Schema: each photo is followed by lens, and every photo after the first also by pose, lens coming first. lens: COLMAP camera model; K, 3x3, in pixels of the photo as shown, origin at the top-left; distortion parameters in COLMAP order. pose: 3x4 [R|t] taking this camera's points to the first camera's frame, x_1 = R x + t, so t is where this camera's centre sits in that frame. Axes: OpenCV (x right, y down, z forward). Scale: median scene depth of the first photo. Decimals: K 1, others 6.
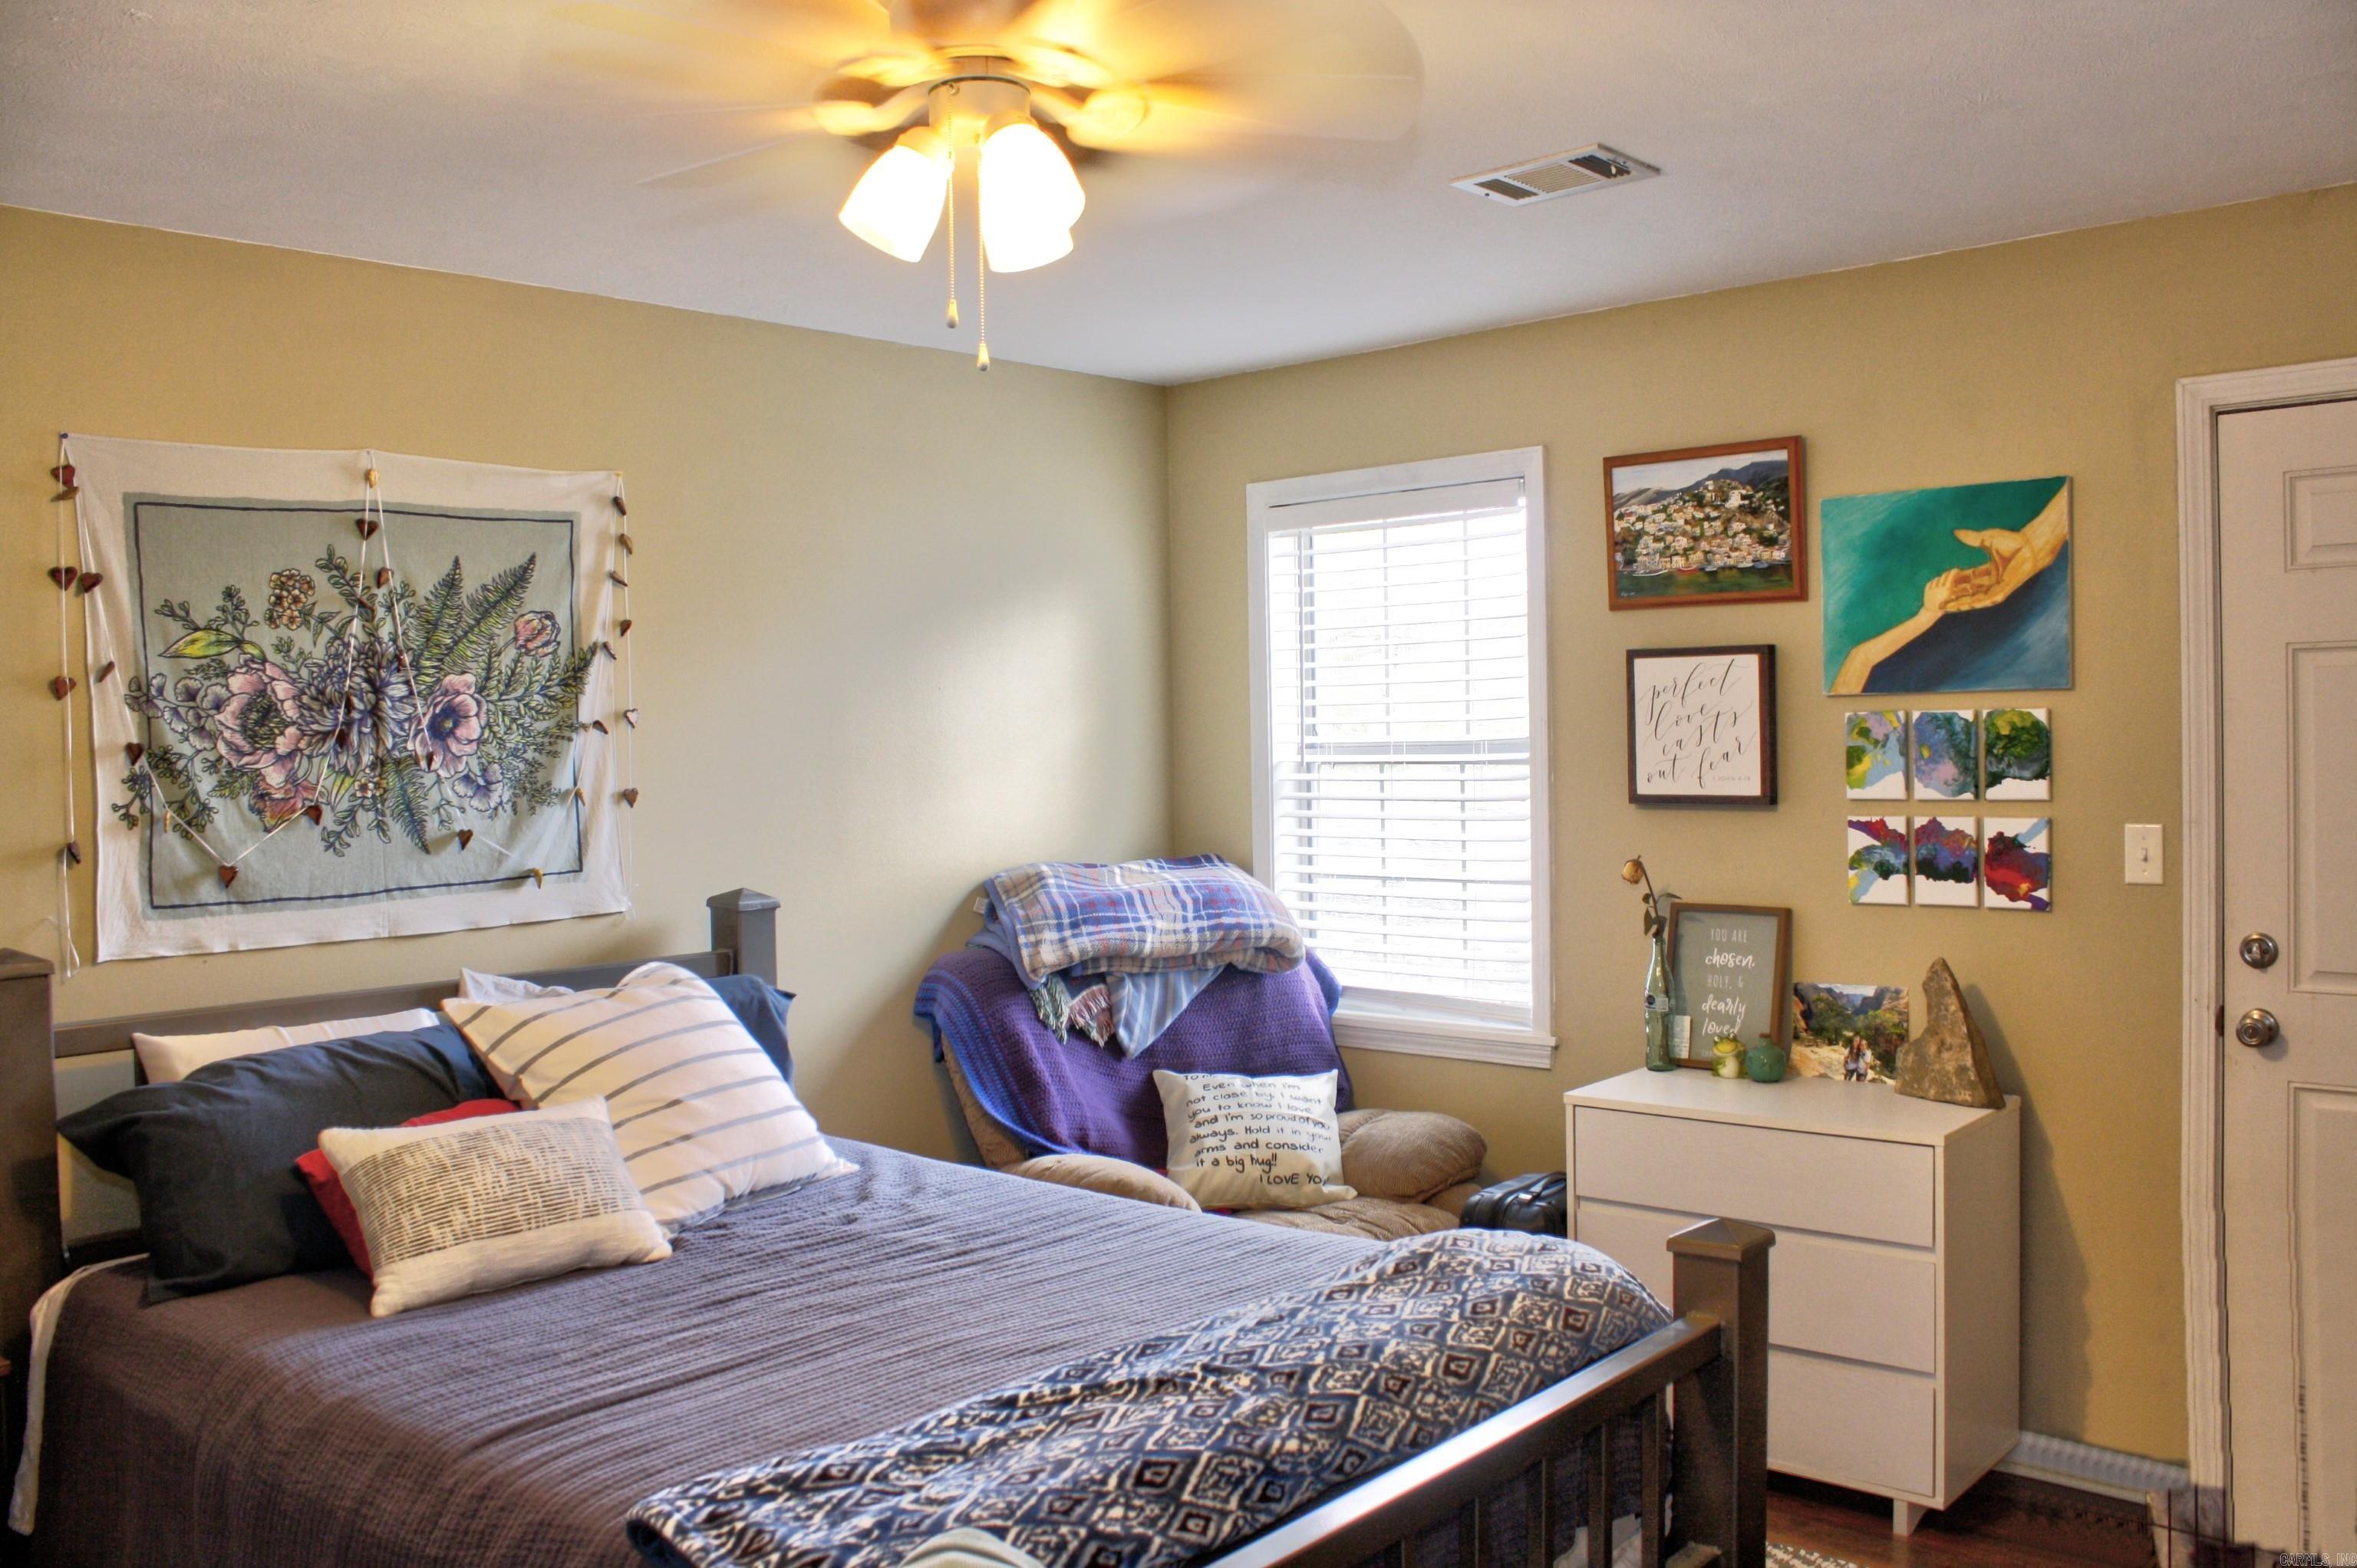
lens RADIAL K [[1986.0, 0, 1193.7], [0, 1986.0, 795.0], [0, 0, 1]] dist [-0.163329, 0.143342]
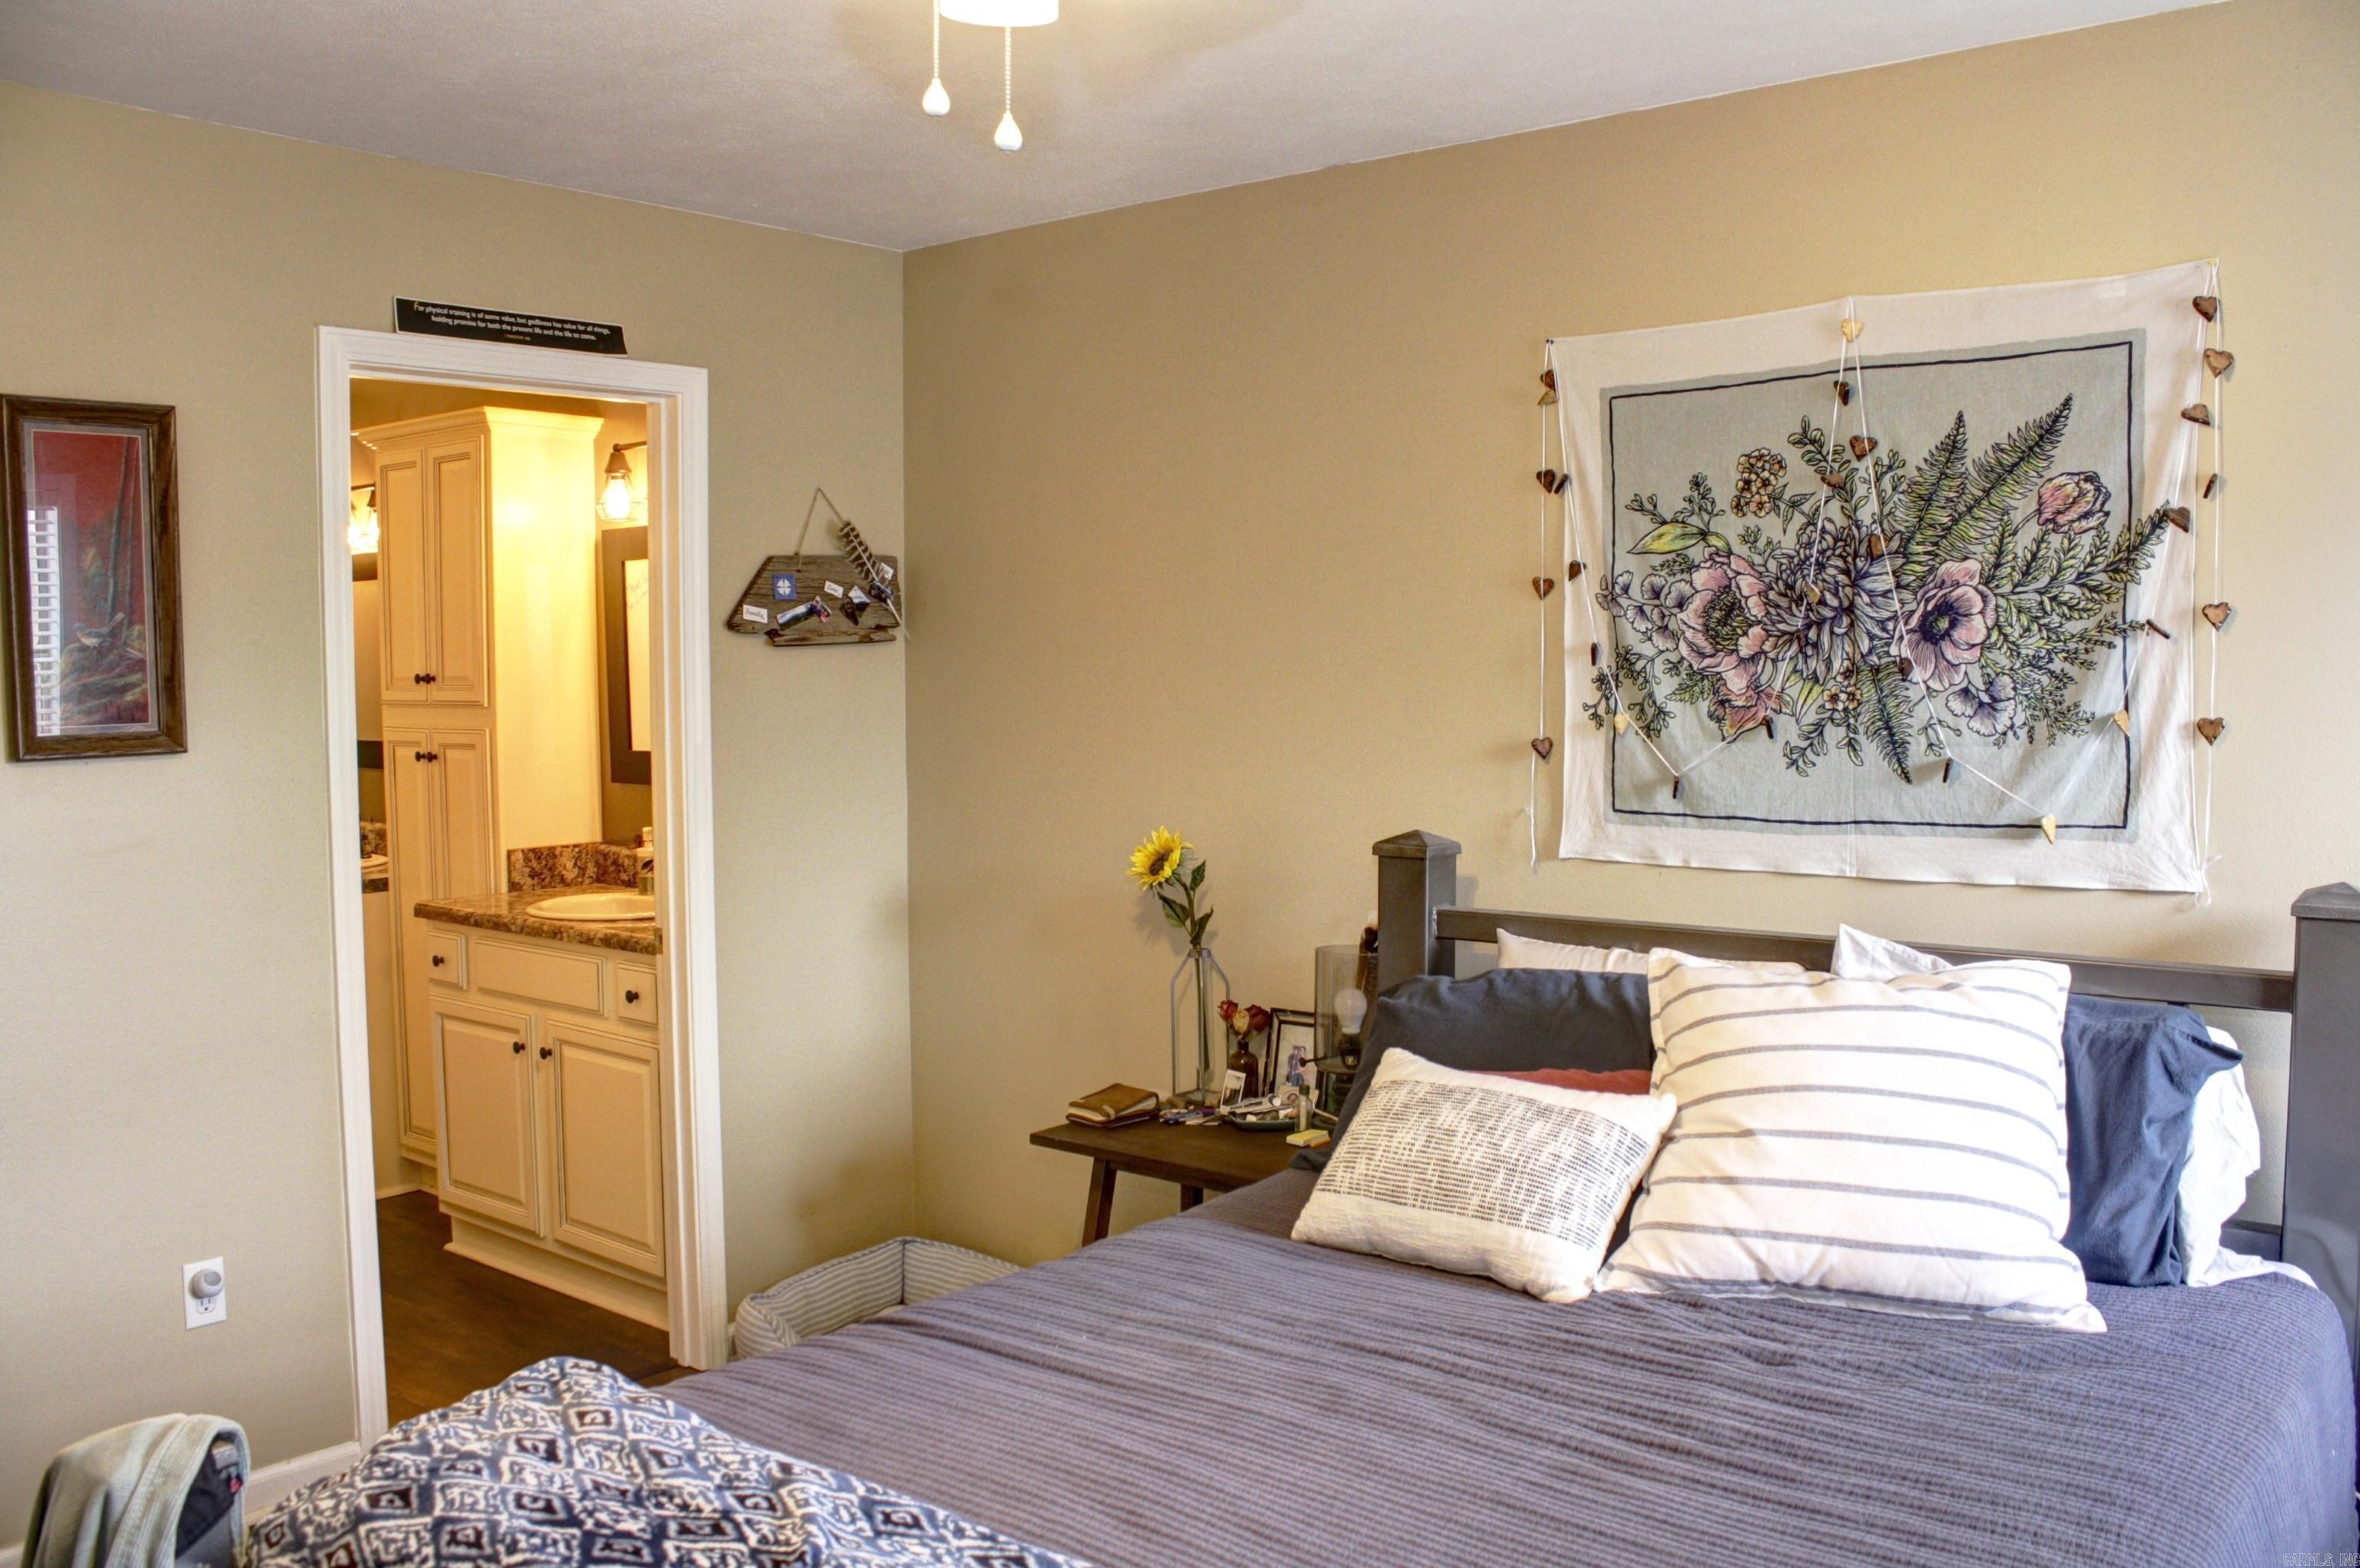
lens RADIAL K [[1988.7, 0, 1195.3], [0, 1988.7, 795.1], [0, 0, 1]] dist [-0.163329, 0.143342]
pose [[0.050931, 0.087990, -0.994818, 0.356162], [-0.024811, 0.995915, 0.086817, -0.024975], [0.998394, 0.020261, 0.052906, 0.577061]]
